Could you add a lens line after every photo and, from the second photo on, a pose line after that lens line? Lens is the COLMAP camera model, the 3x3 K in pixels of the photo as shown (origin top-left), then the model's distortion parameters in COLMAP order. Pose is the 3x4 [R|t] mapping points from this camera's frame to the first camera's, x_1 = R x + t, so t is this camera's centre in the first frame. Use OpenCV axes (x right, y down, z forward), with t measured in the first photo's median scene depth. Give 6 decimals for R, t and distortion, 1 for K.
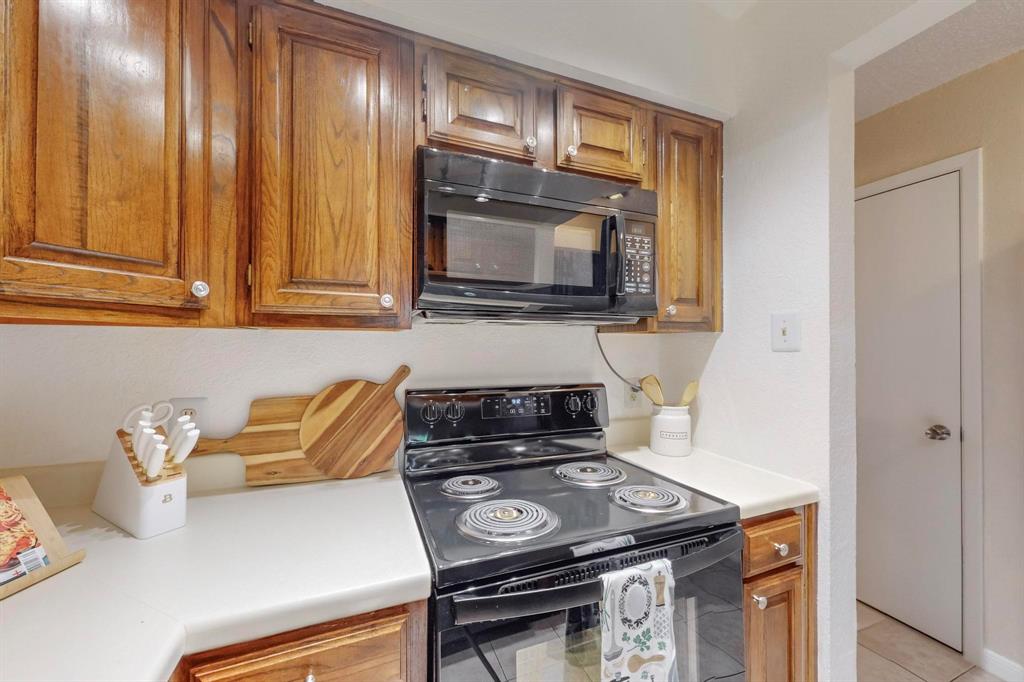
lens RADIAL K [[445.4, 0, 512.0], [0, 445.4, 342.4], [0, 0, 1]] dist [-0.000253, -0.000117]
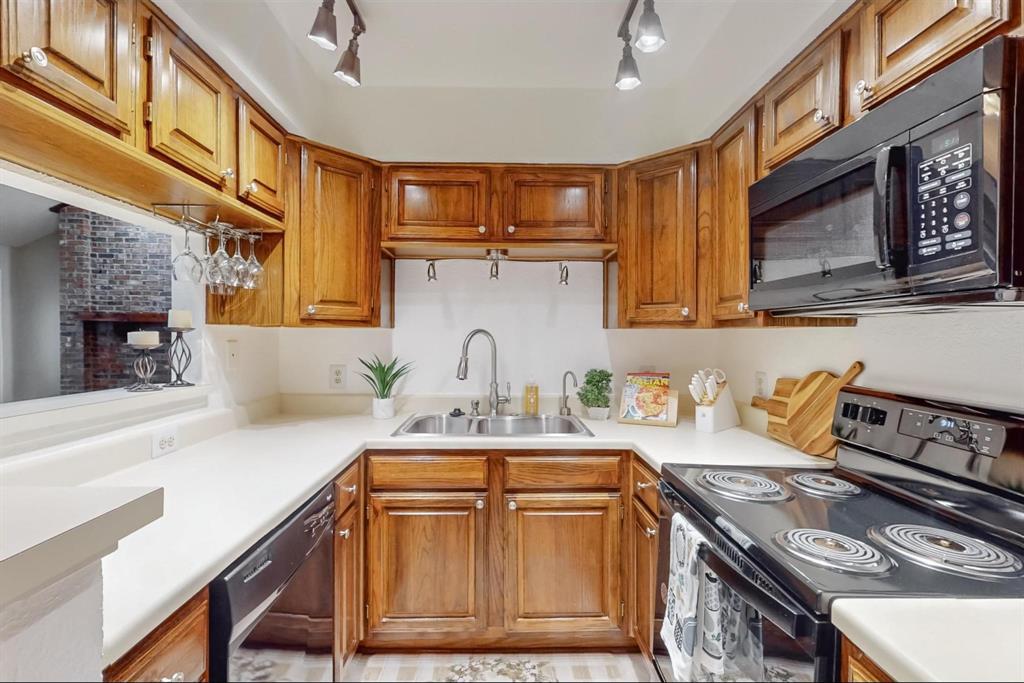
lens RADIAL K [[445.4, 0, 512.0], [0, 445.4, 342.9], [0, 0, 1]] dist [-0.000253, -0.000117]
pose [[-0.386470, 0.006669, -0.922278, 1.030798], [-0.014168, 0.999813, 0.013166, 0.006190], [0.922193, 0.018155, -0.386303, 0.711688]]
